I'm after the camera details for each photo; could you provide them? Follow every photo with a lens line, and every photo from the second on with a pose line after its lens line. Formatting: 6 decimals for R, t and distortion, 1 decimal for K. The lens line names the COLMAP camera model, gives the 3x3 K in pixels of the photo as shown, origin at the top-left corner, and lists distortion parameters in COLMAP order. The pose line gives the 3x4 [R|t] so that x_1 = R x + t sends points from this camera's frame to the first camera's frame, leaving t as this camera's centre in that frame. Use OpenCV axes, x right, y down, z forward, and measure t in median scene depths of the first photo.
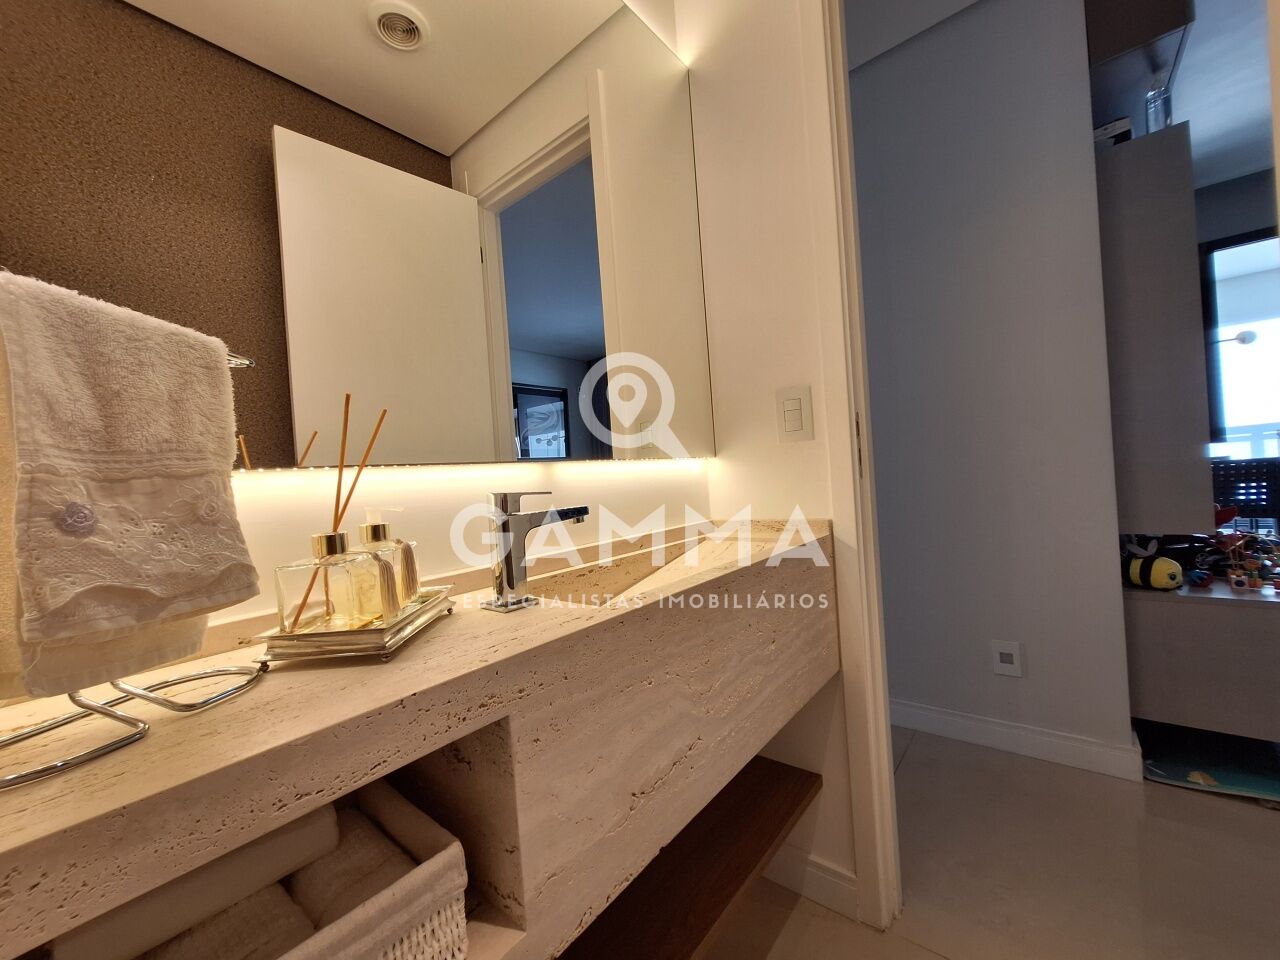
lens RADIAL K [[508.6, 0, 640.0], [0, 508.6, 480.0], [0, 0, 1]] dist [-0.000071, -0.000056]
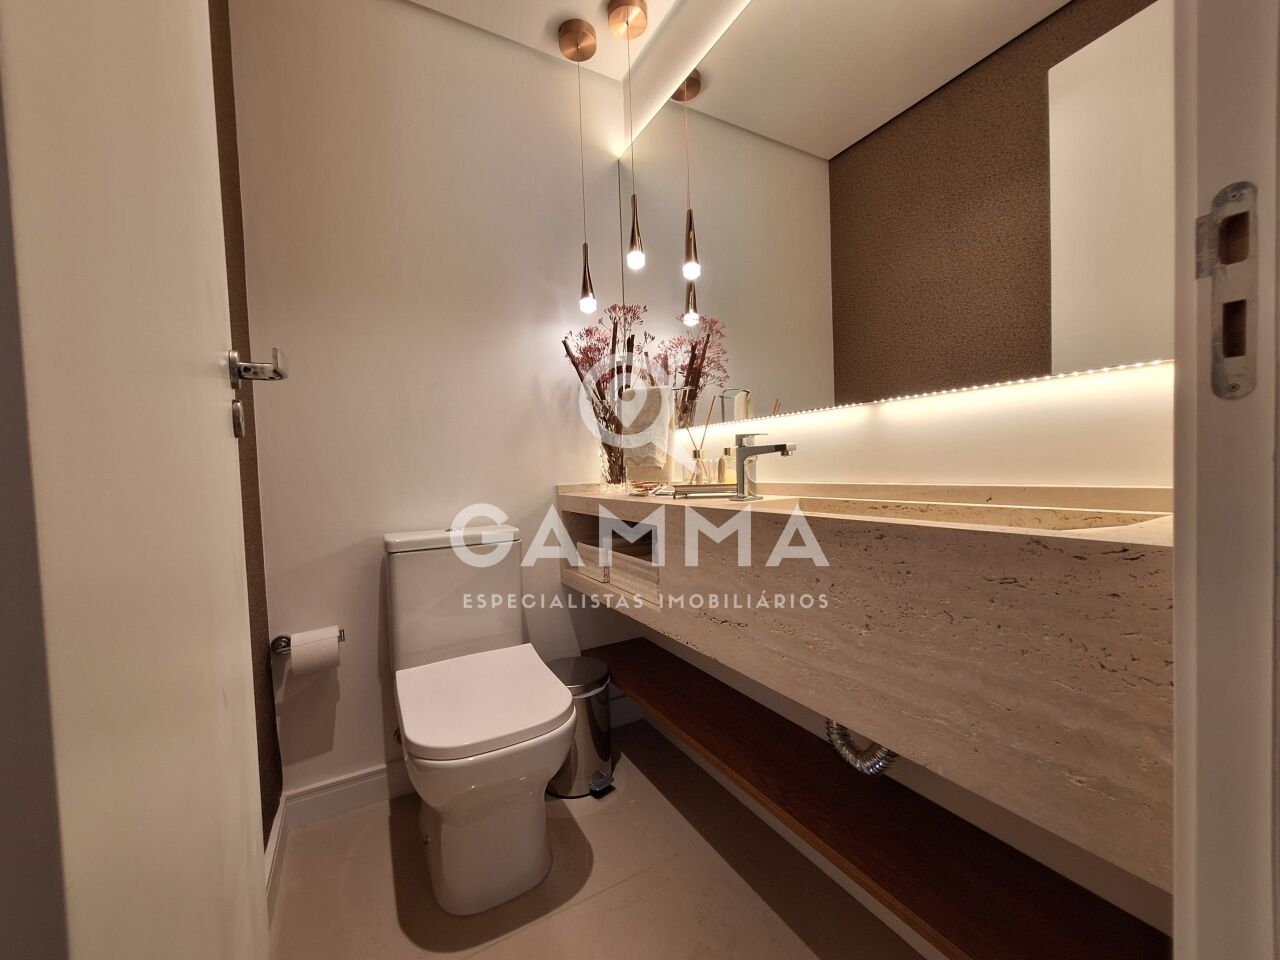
lens RADIAL K [[508.6, 0, 640.0], [0, 508.6, 480.0], [0, 0, 1]] dist [-0.000071, -0.000056]
pose [[-0.374239, 0.105894, -0.921266, 1.304163], [0.060603, 0.994128, 0.089651, 0.004152], [0.925350, -0.022280, -0.378459, 1.176214]]
